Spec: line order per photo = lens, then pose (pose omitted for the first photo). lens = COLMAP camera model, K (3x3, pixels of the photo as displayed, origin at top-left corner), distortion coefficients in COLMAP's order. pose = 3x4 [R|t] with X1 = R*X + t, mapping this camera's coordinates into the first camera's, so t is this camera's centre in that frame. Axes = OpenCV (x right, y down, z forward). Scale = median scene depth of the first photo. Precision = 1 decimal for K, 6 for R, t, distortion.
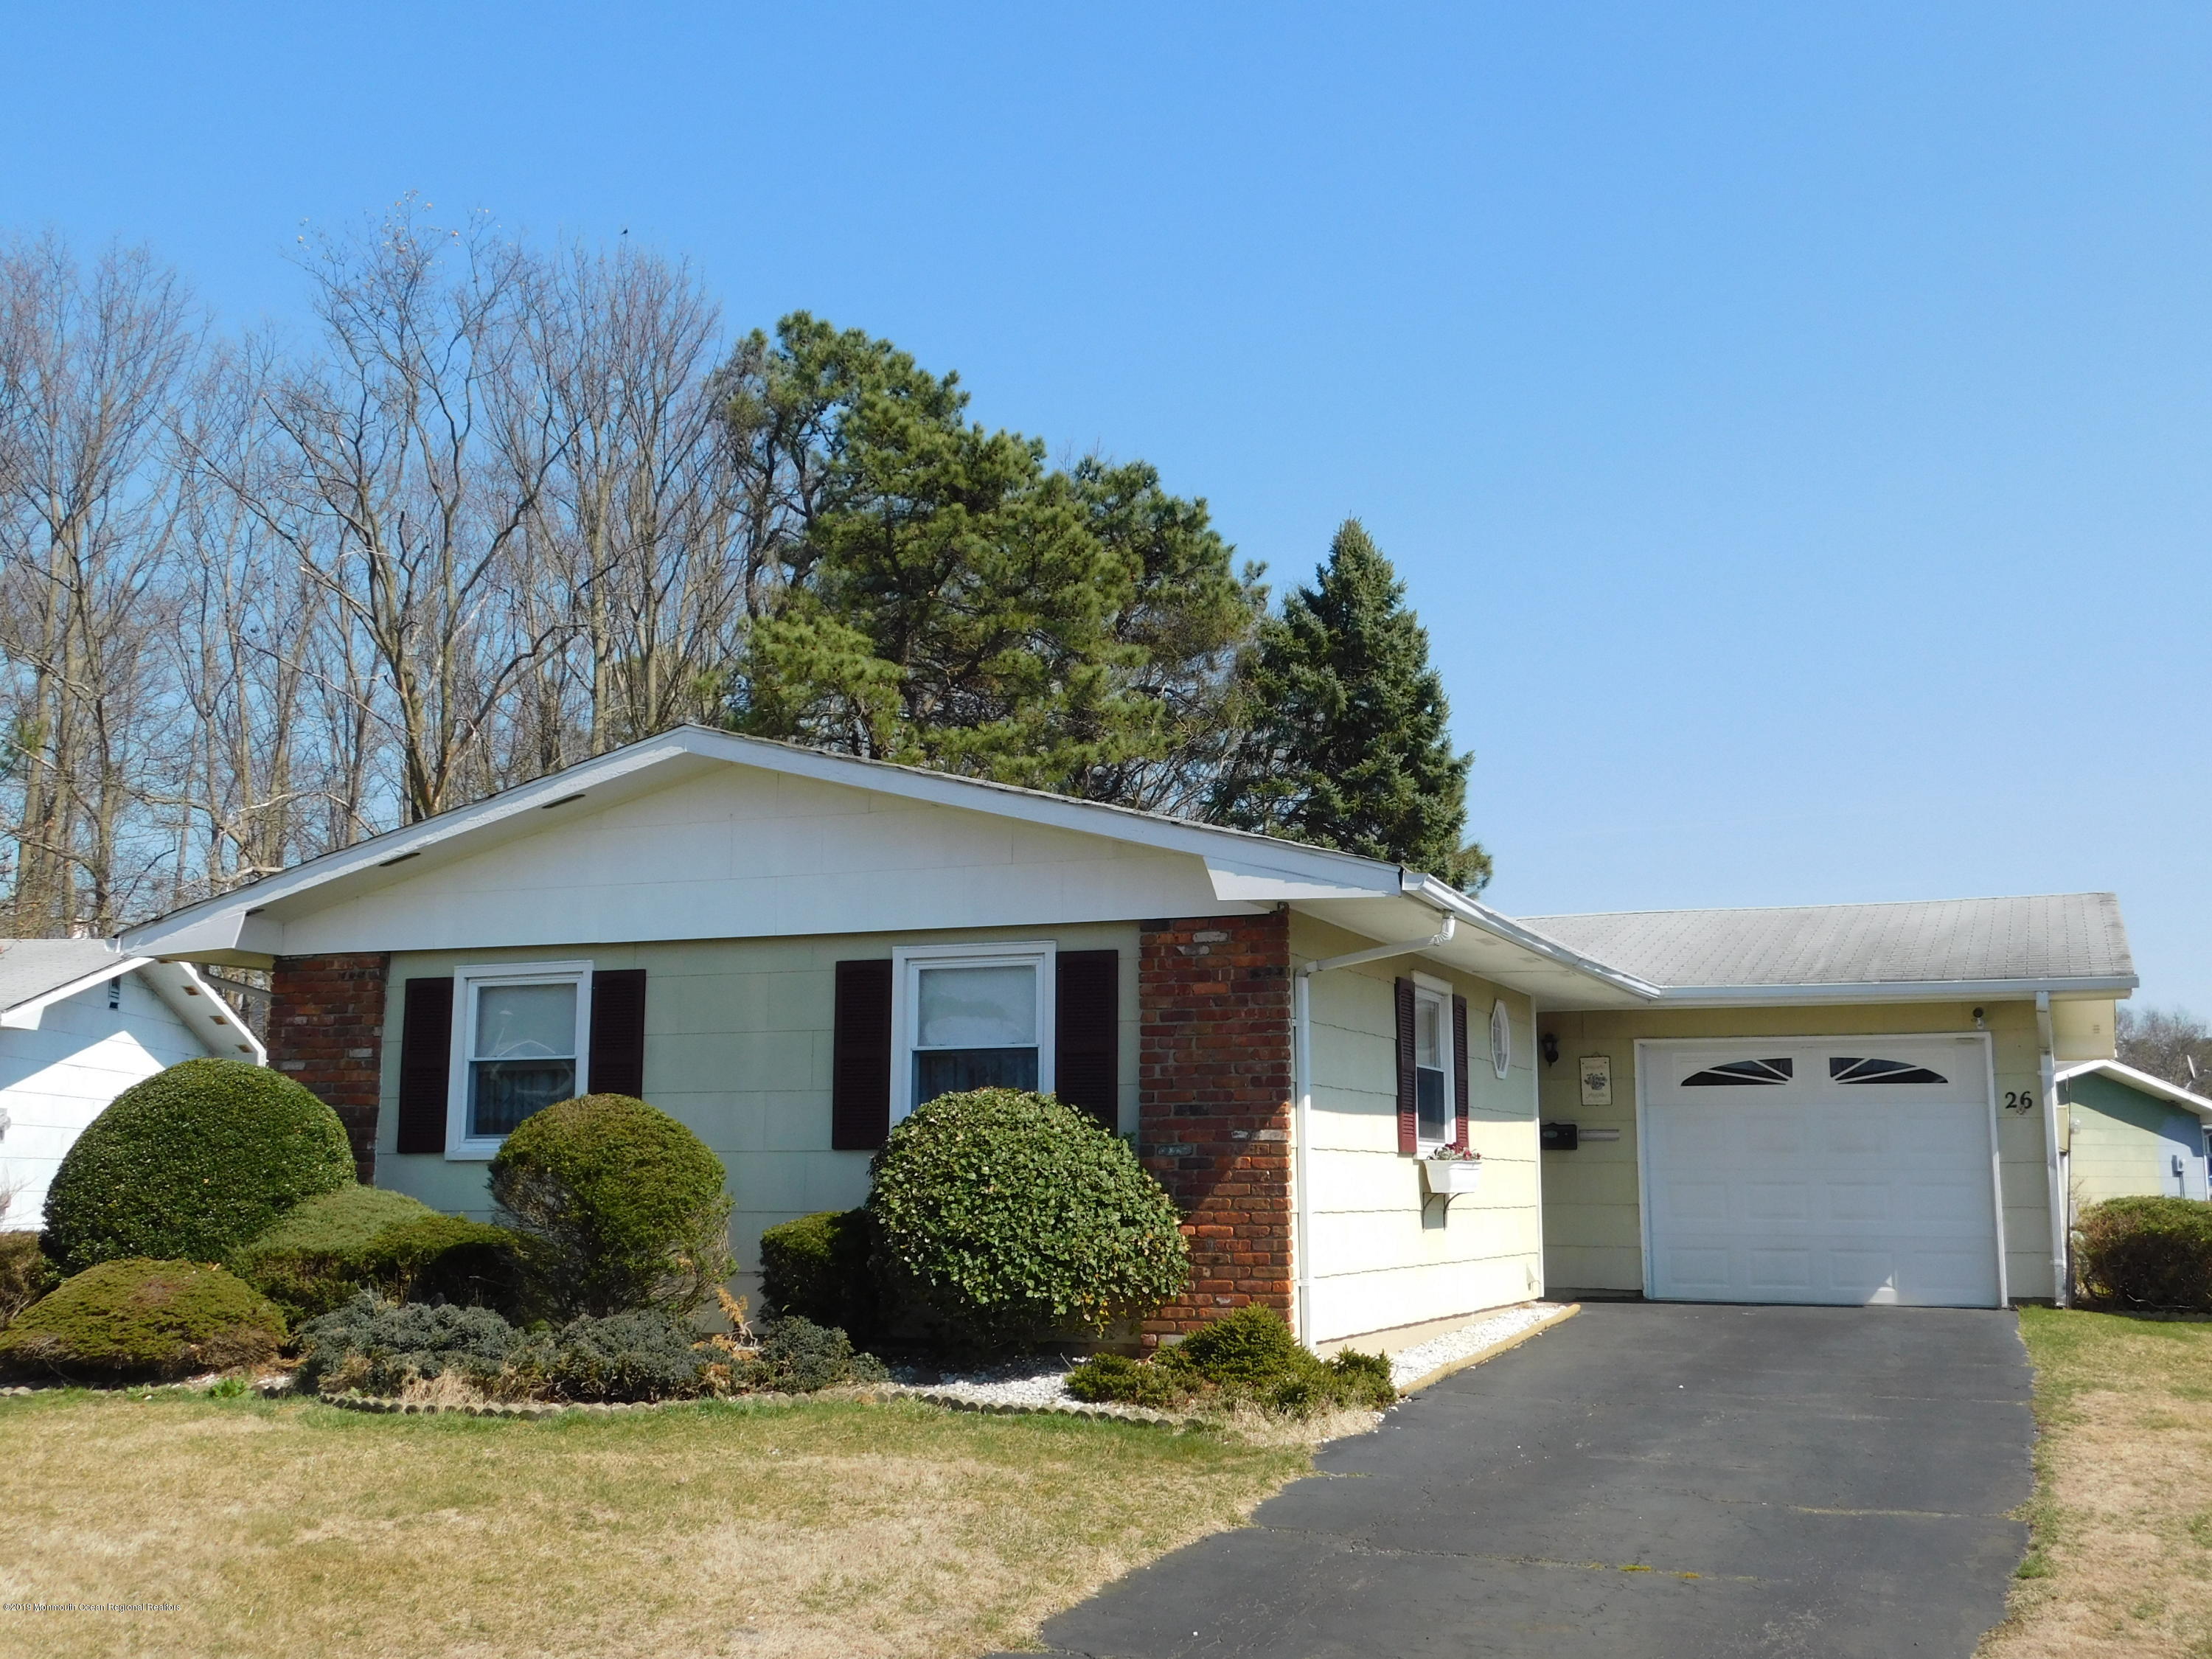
lens RADIAL K [[2336.8, 0, 1108.0], [0, 2336.8, 817.9], [0, 0, 1]] dist [0.017431, -0.016128]
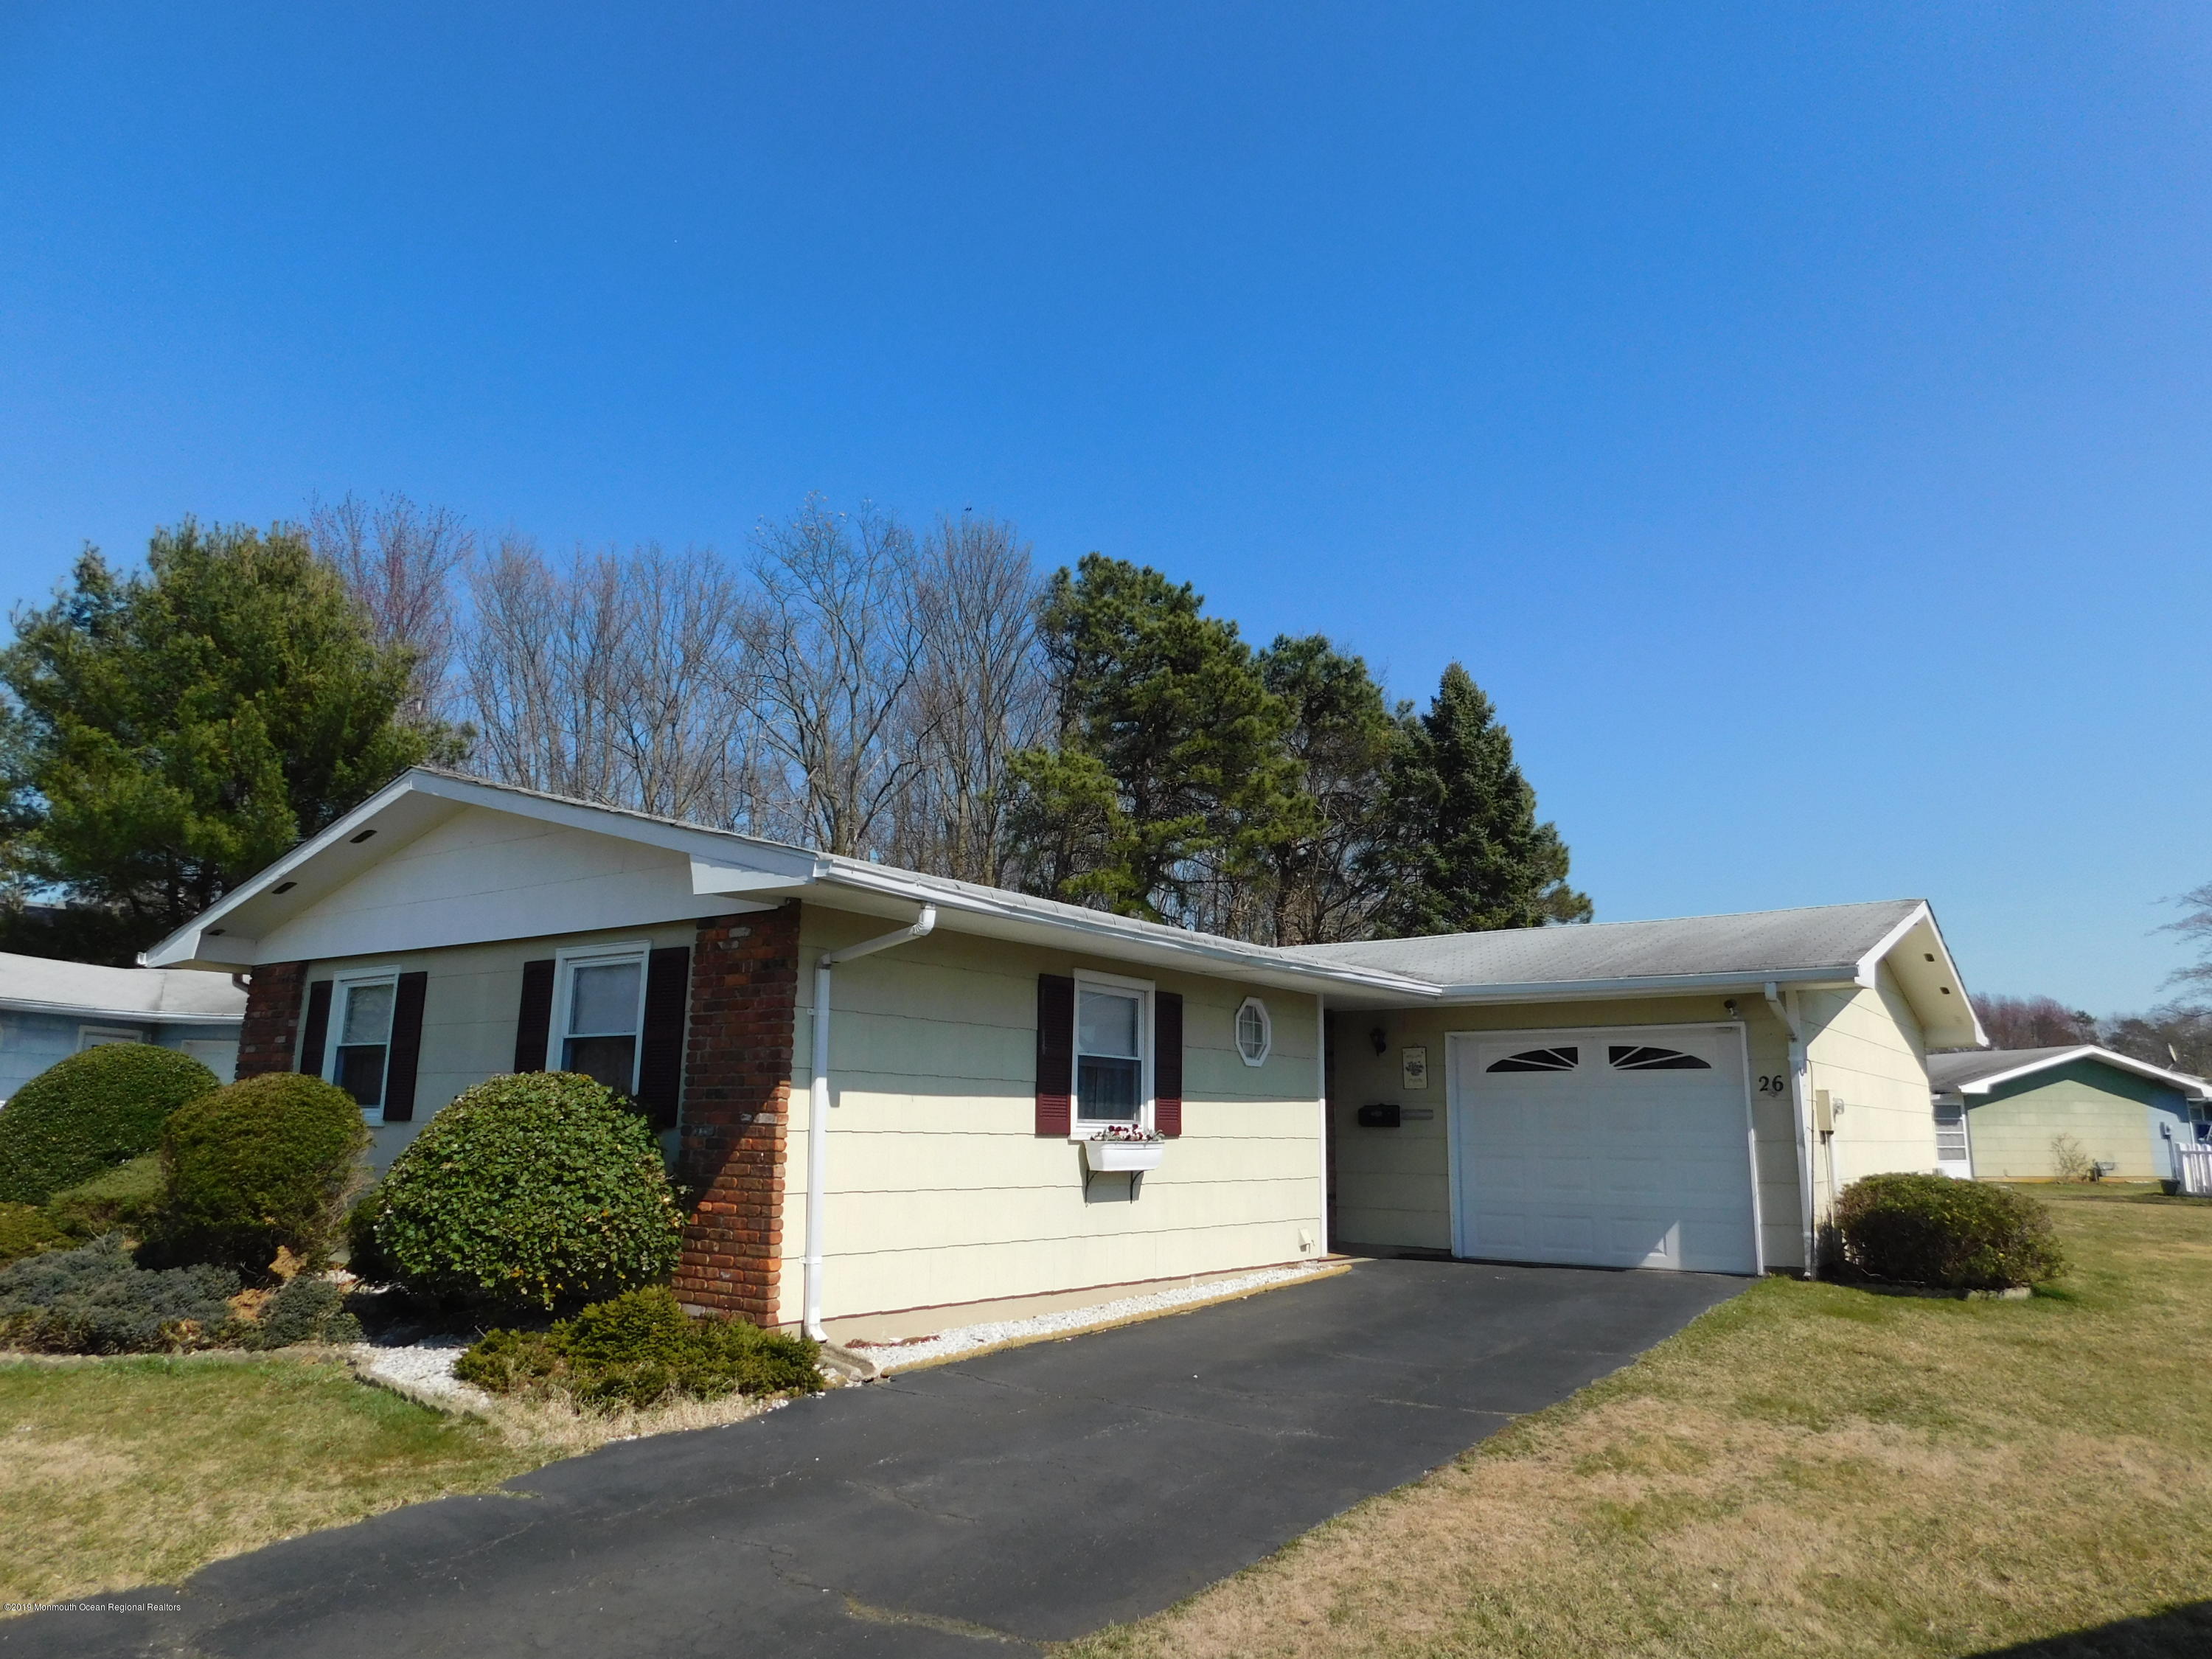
lens RADIAL K [[1452.9, 0, 1114.4], [0, 1452.9, 822.0], [0, 0, 1]] dist [-0.073502, 0.056849]
pose [[0.969487, -0.038976, -0.242026, 0.248567], [0.025303, 0.997917, -0.059347, 0.029308], [0.243835, 0.051412, 0.968453, 0.261825]]
